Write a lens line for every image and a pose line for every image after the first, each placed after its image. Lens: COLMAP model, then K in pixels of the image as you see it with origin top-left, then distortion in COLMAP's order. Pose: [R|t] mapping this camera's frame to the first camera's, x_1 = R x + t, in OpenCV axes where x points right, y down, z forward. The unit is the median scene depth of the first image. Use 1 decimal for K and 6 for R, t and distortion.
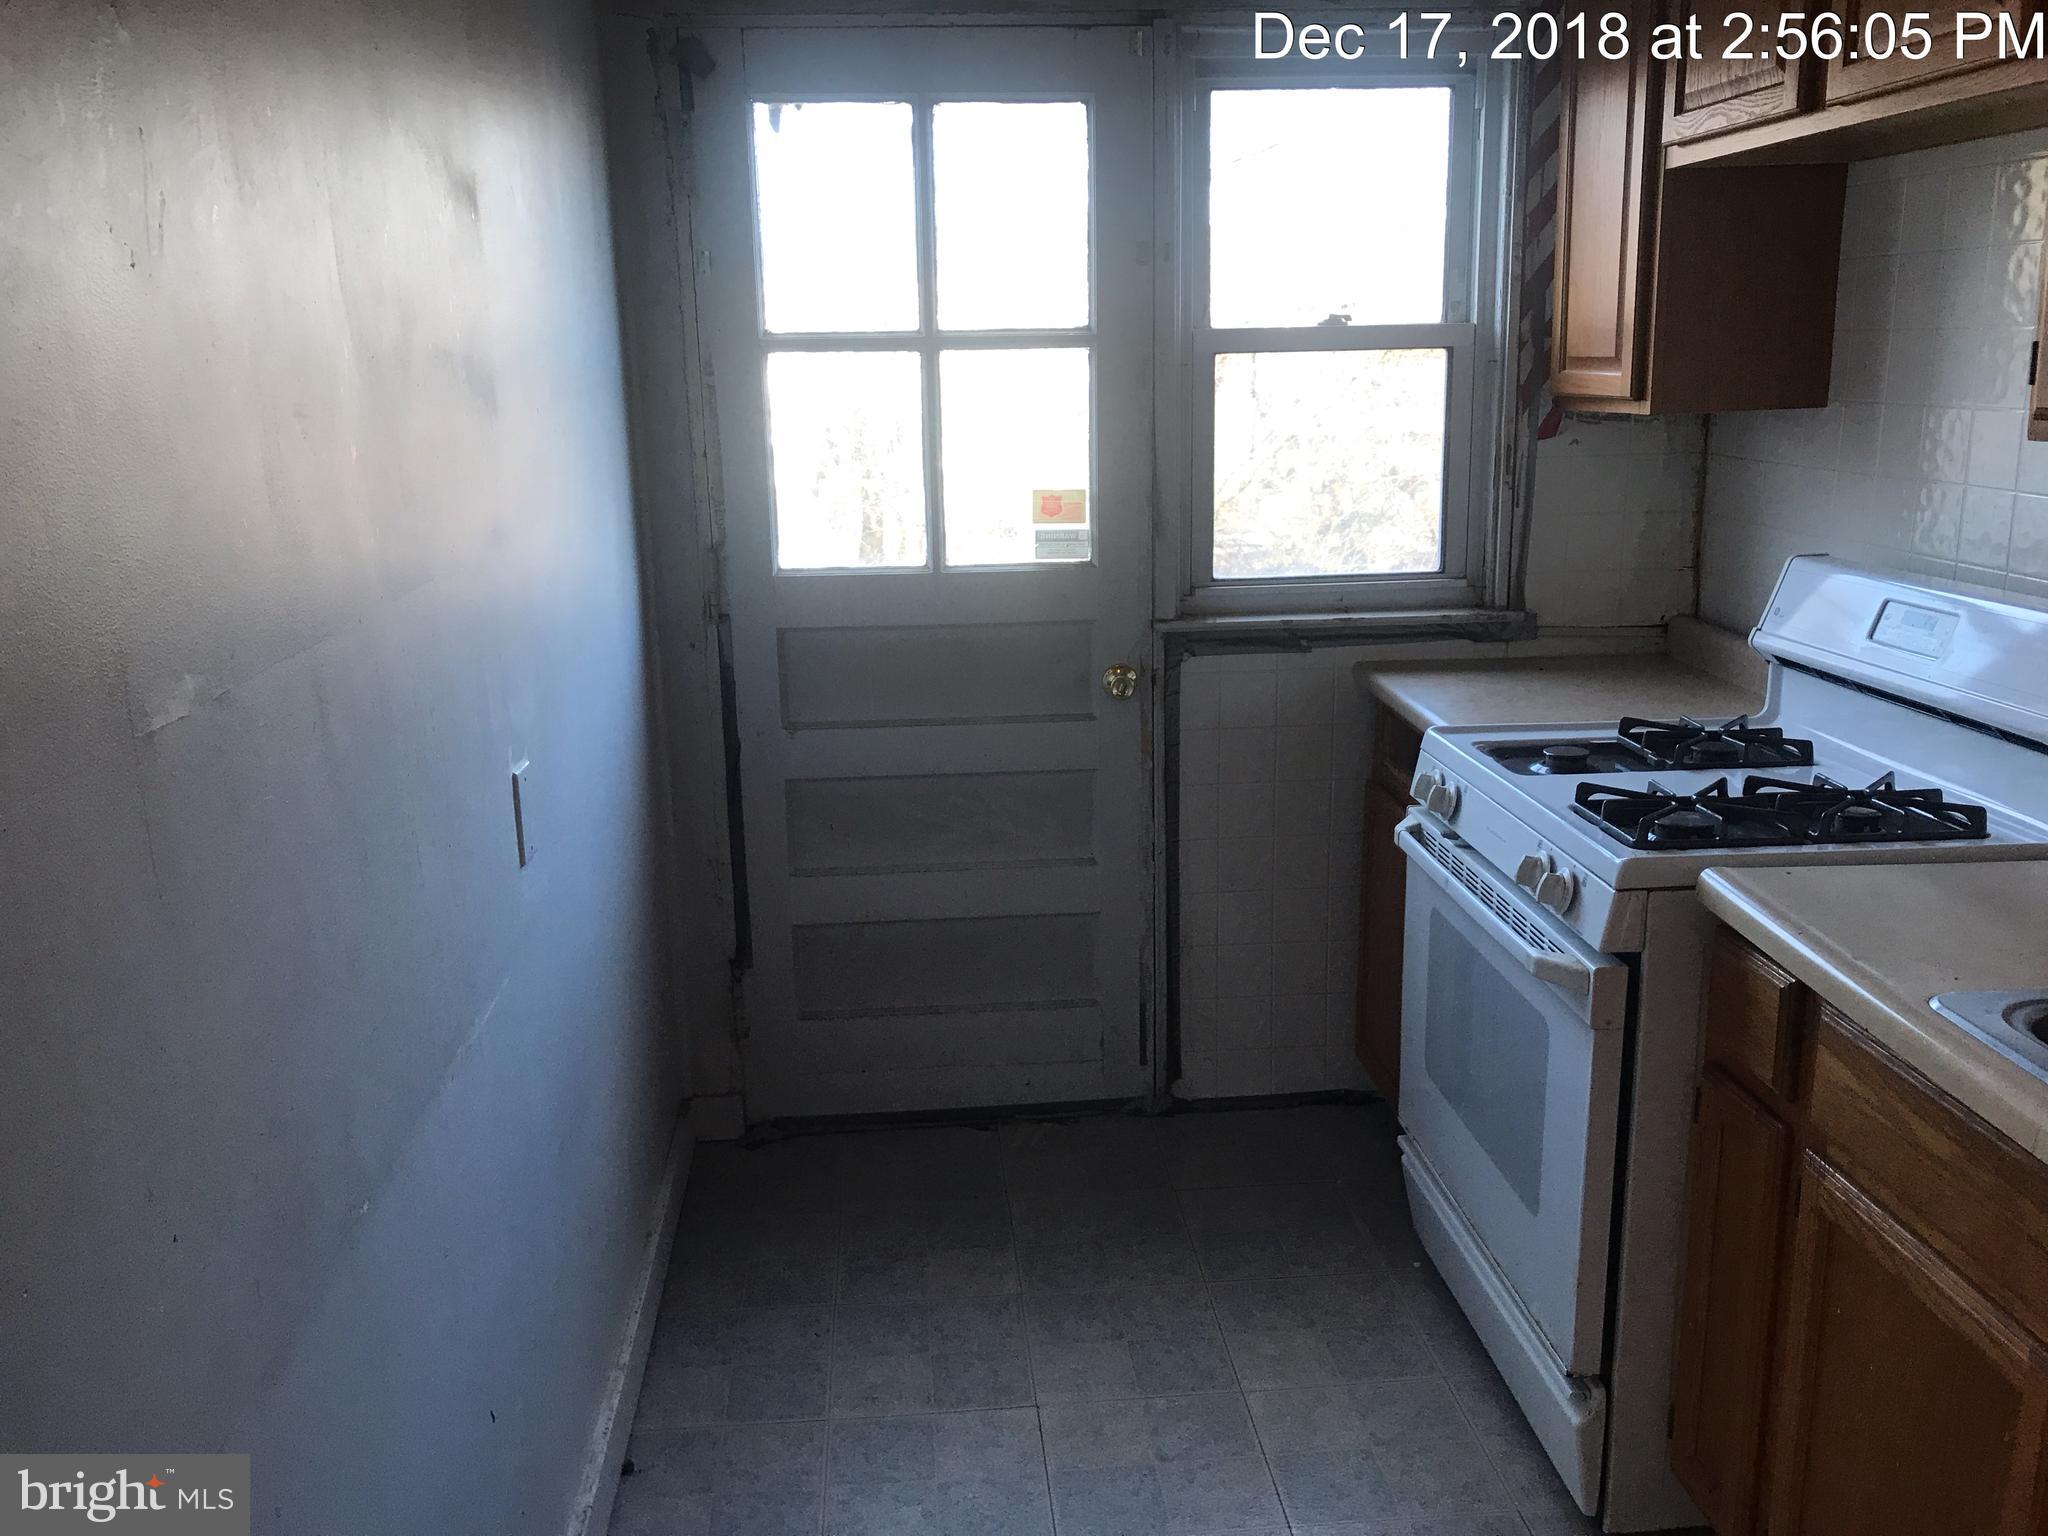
lens RADIAL K [[1681.9, 0, 1025.5], [0, 1681.9, 760.0], [0, 0, 1]] dist [0.034253, -0.052047]
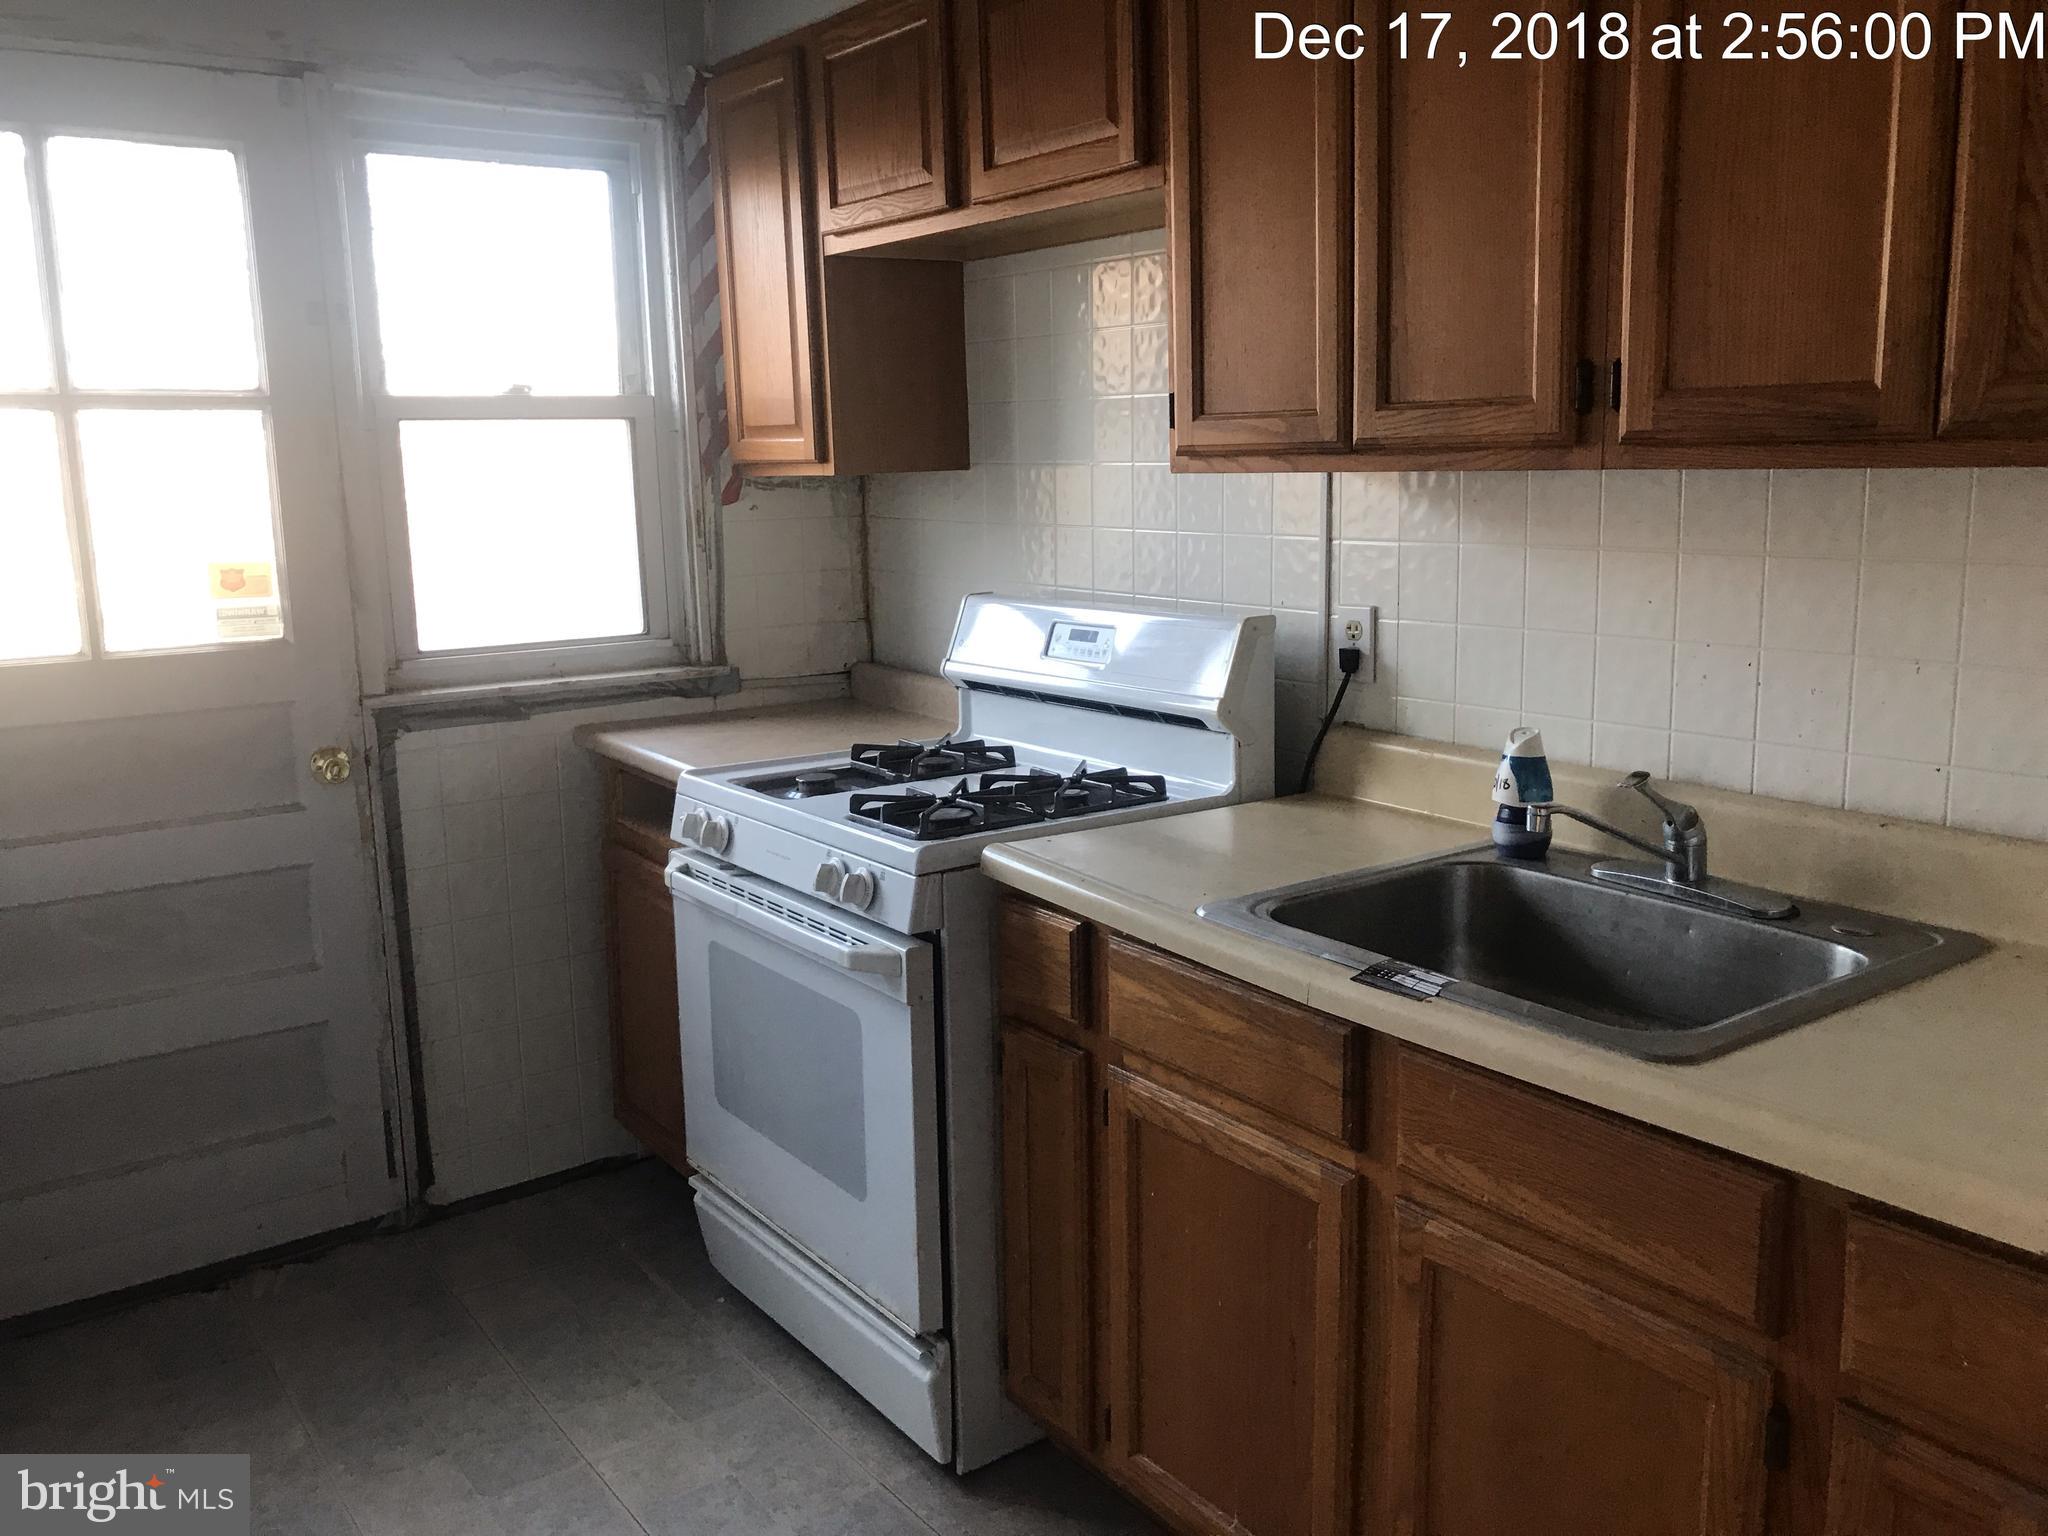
lens RADIAL K [[1681.9, 0, 1036.6], [0, 1681.9, 758.4], [0, 0, 1]] dist [0.034253, -0.052047]
pose [[0.853632, -0.091405, 0.512793, -0.099146], [0.125385, 0.991593, -0.031974, 0.031476], [-0.505560, 0.091590, 0.857916, 0.002049]]
